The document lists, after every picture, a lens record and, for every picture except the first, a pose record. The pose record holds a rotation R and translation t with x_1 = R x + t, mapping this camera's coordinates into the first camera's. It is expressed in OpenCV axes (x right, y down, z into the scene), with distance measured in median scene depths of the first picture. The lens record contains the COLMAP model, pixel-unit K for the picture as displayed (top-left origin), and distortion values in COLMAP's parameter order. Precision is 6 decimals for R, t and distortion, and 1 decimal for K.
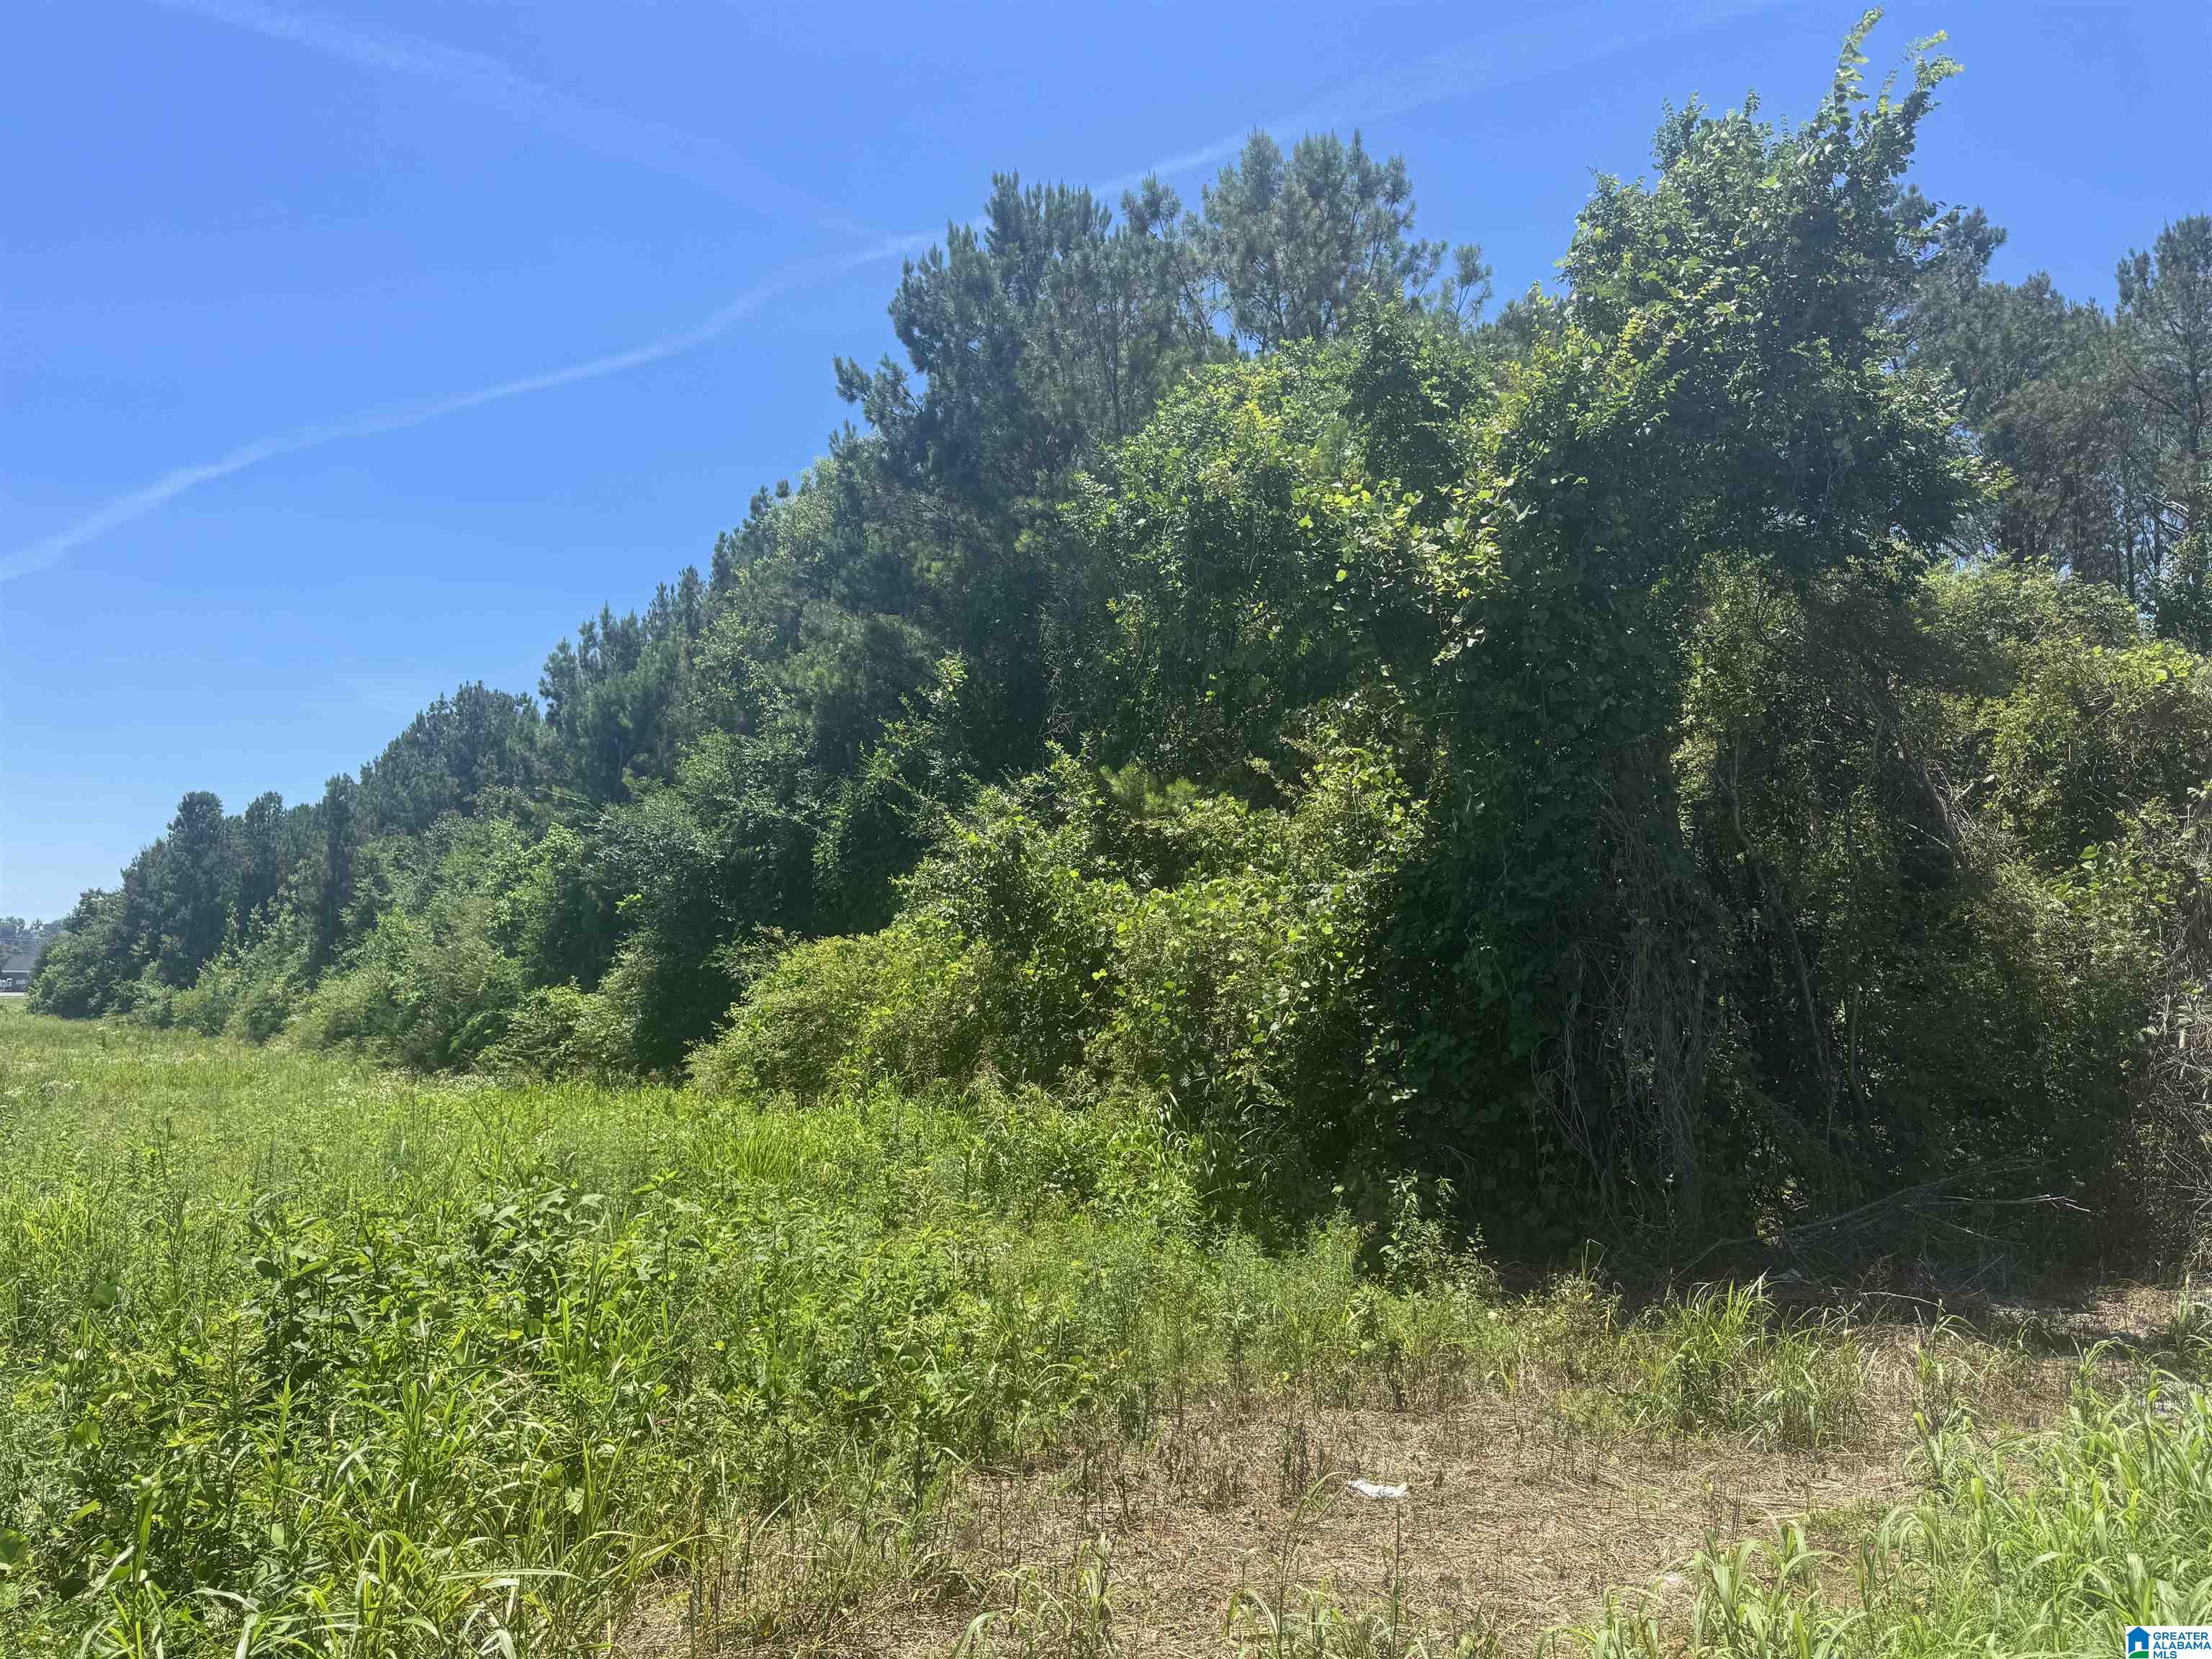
lens RADIAL K [[1562.3, 0, 1121.6], [0, 1562.3, 830.8], [0, 0, 1]] dist [0.021395, -0.028448]
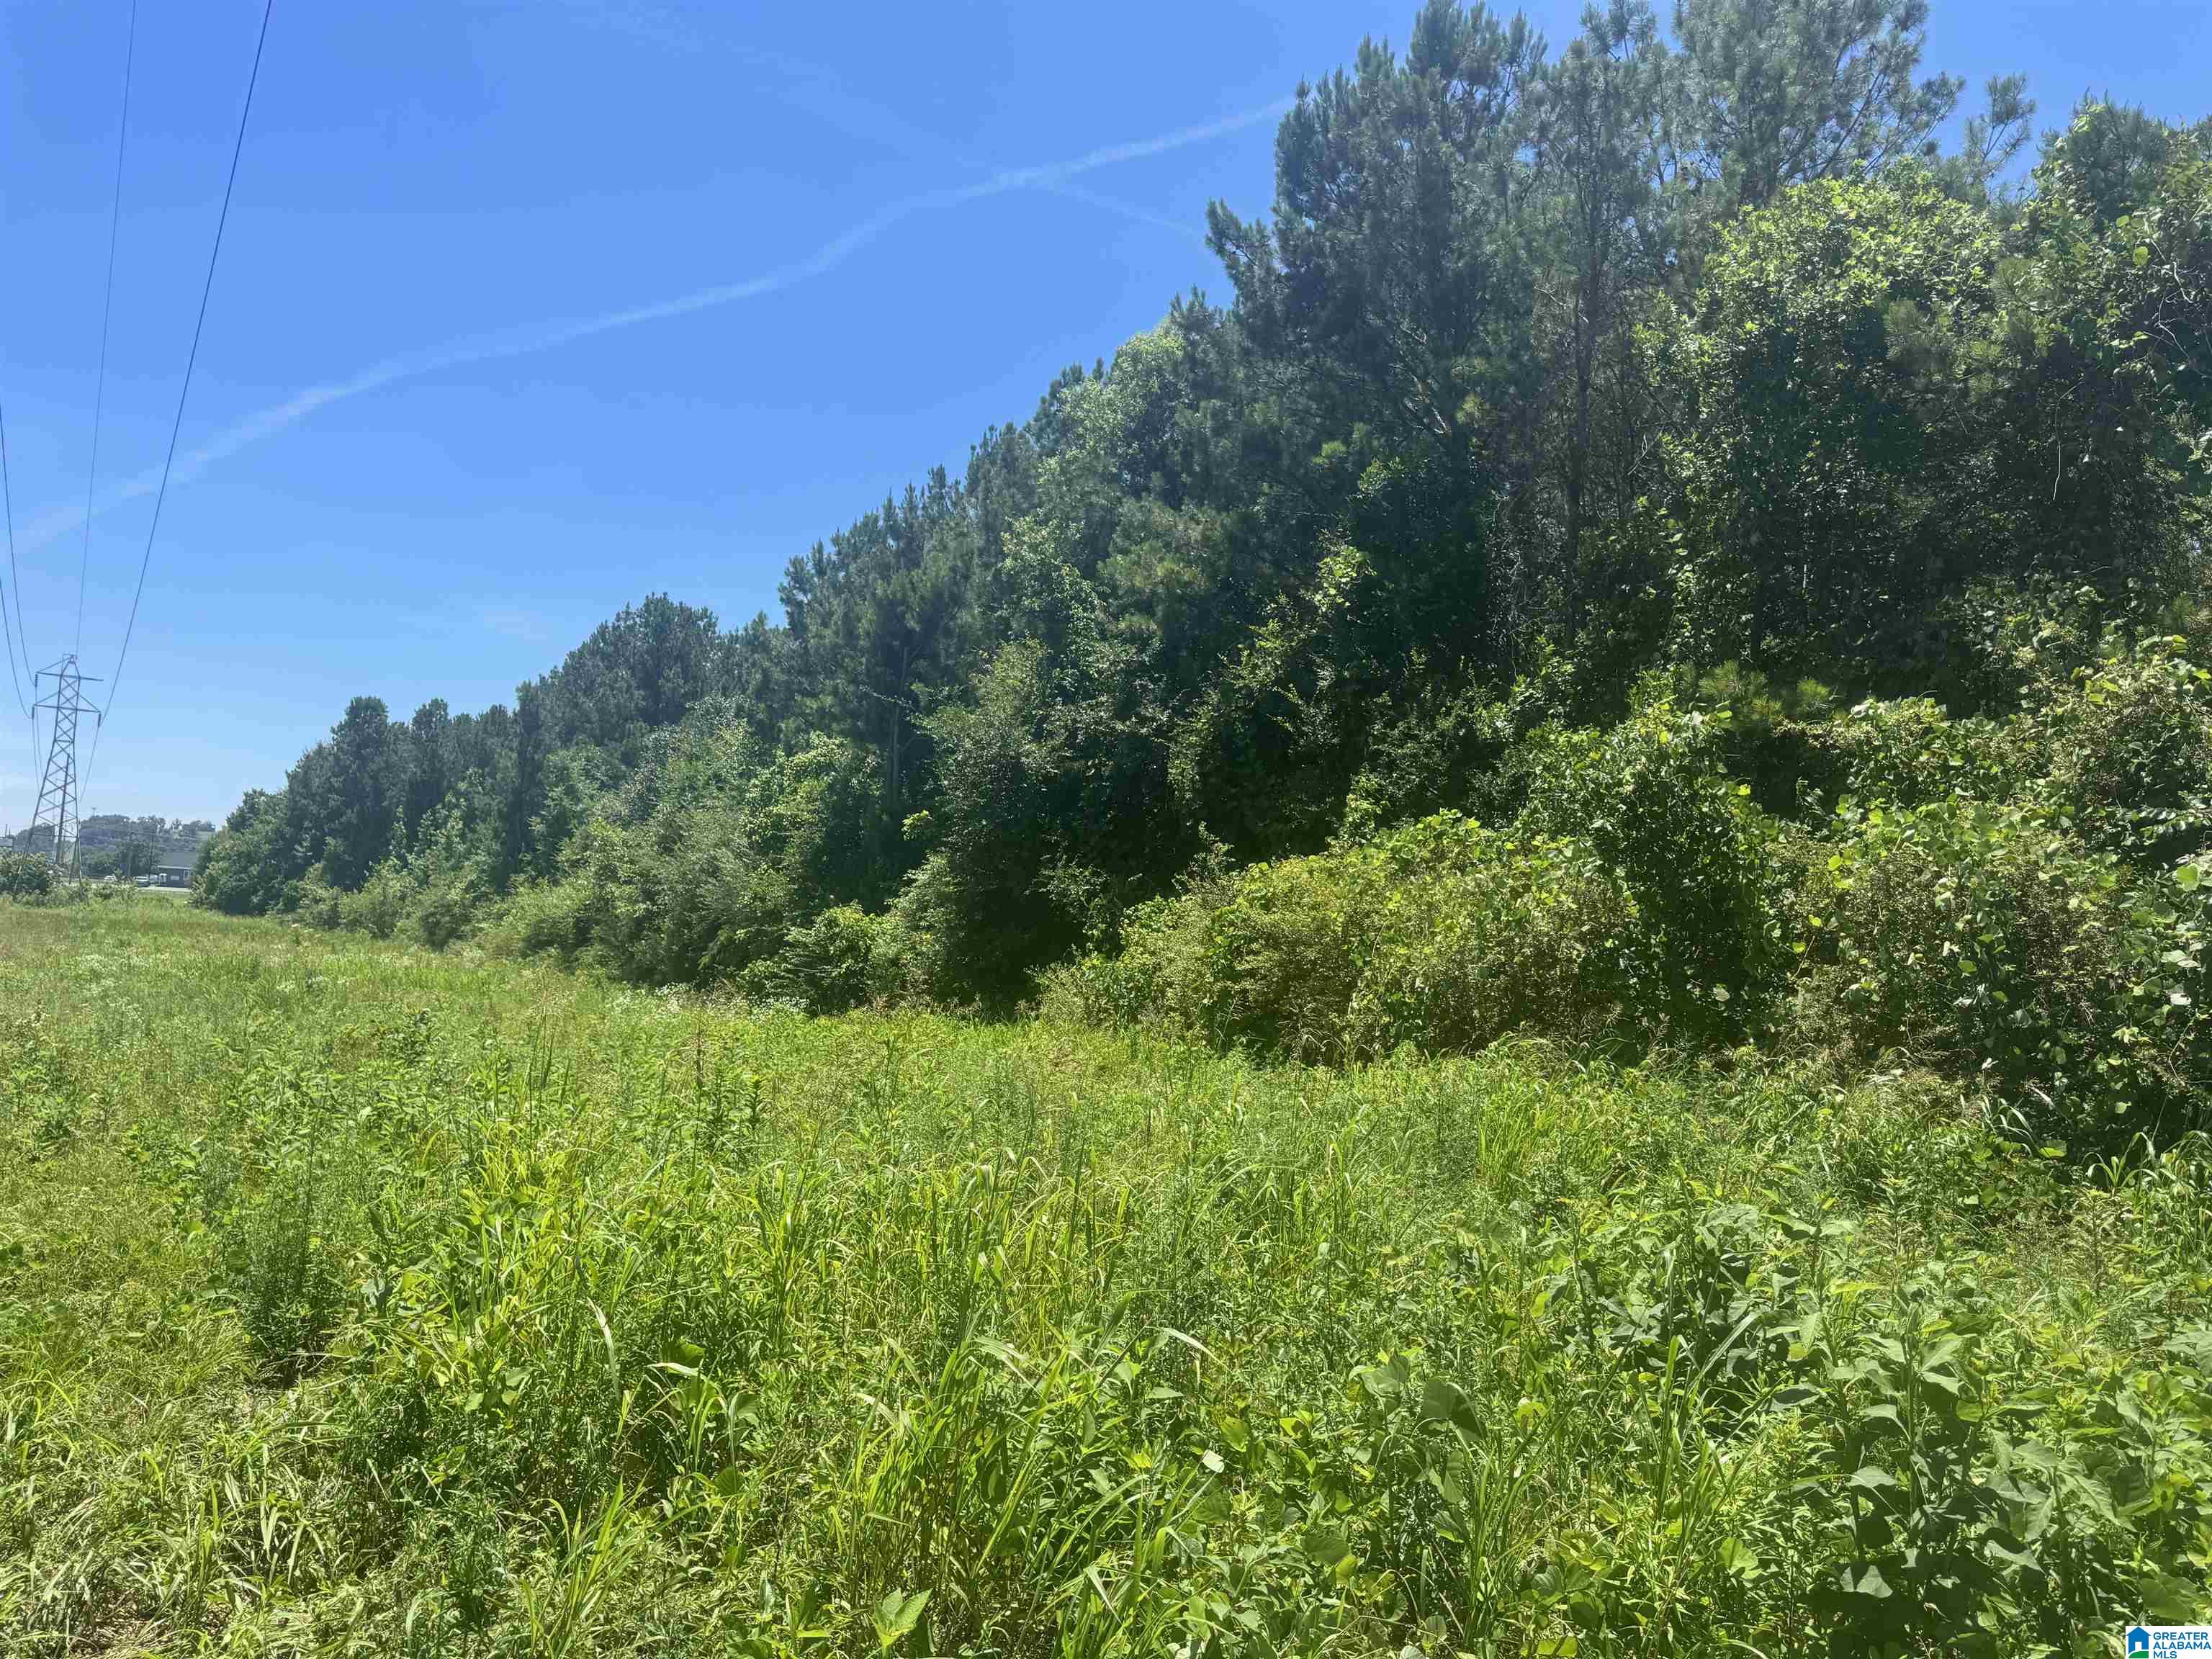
lens RADIAL K [[1546.7, 0, 1123.8], [0, 1546.7, 846.4], [0, 0, 1]] dist [0.054239, -0.080458]
pose [[0.997254, 0.046347, -0.057764, -0.149144], [-0.043787, 0.998035, 0.044825, 0.017547], [0.059728, -0.042173, 0.997323, 0.096197]]
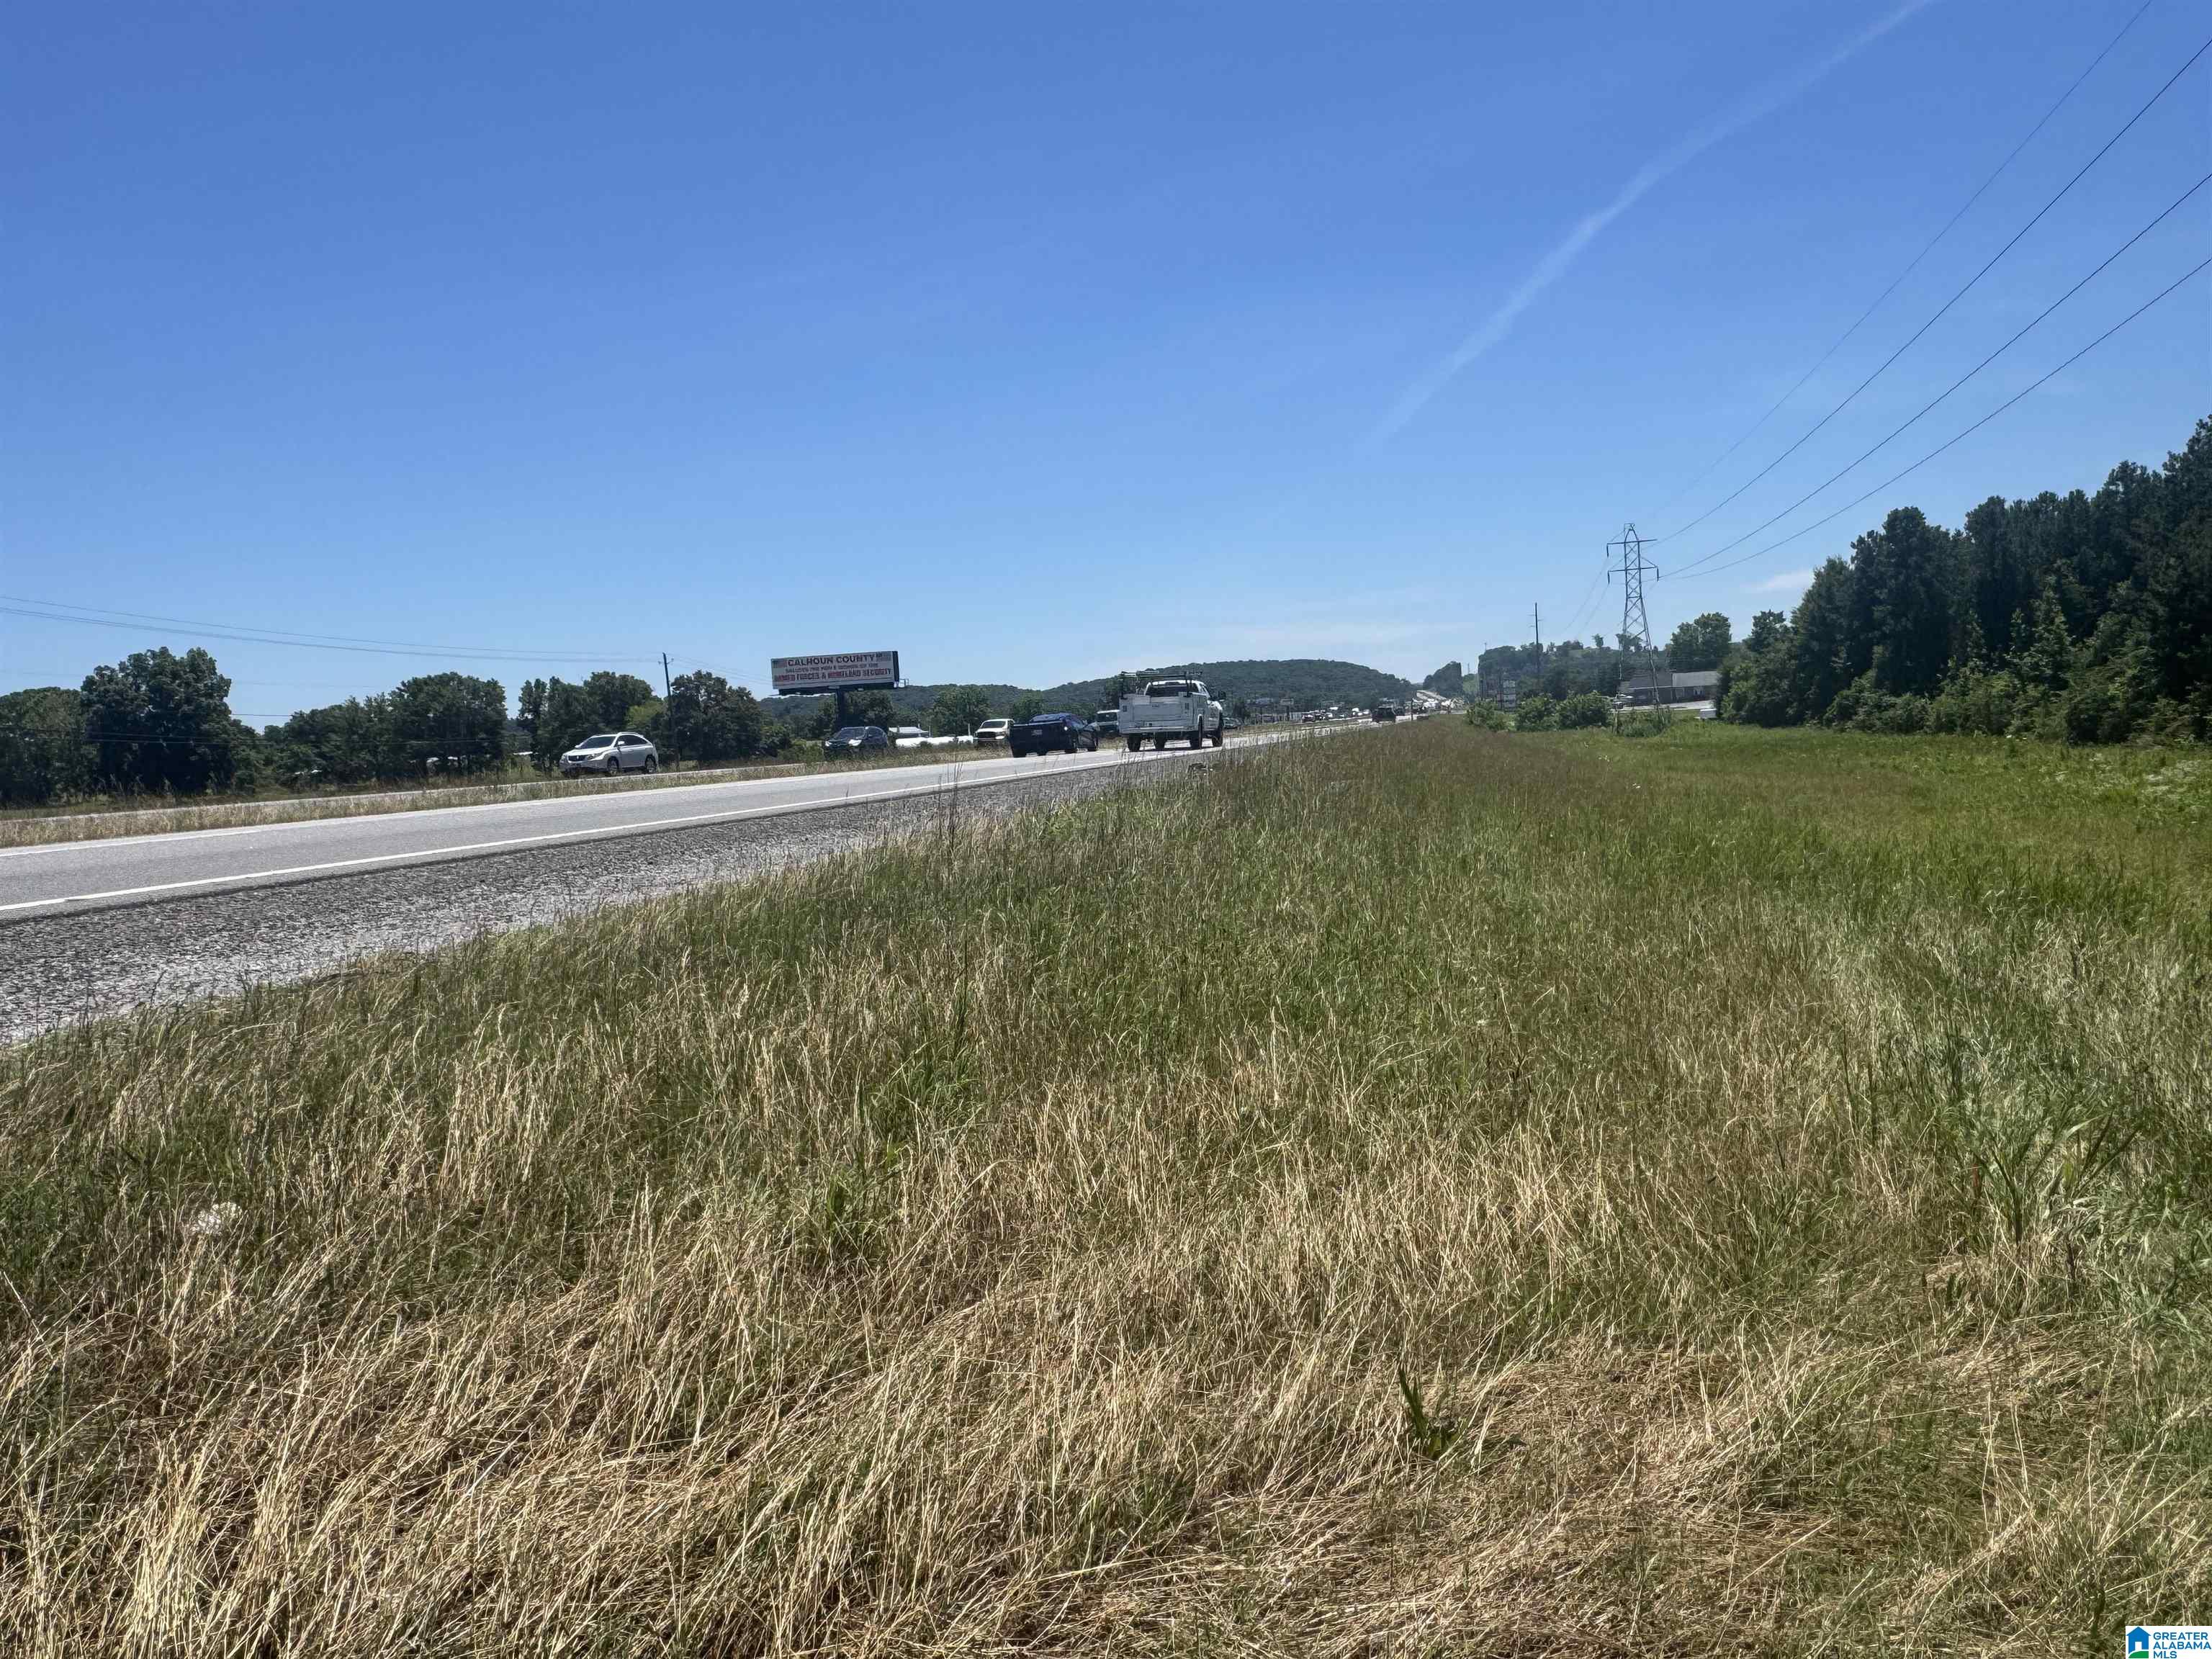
lens RADIAL K [[1550.4, 0, 1097.5], [0, 1550.4, 831.9], [0, 0, 1]] dist [-0.003034, 0.003009]
pose [[0.633583, 0.003406, -0.773667, -0.458311], [0.148918, 0.980754, 0.126271, -0.086319], [0.759207, -0.195216, 0.620882, -0.358960]]
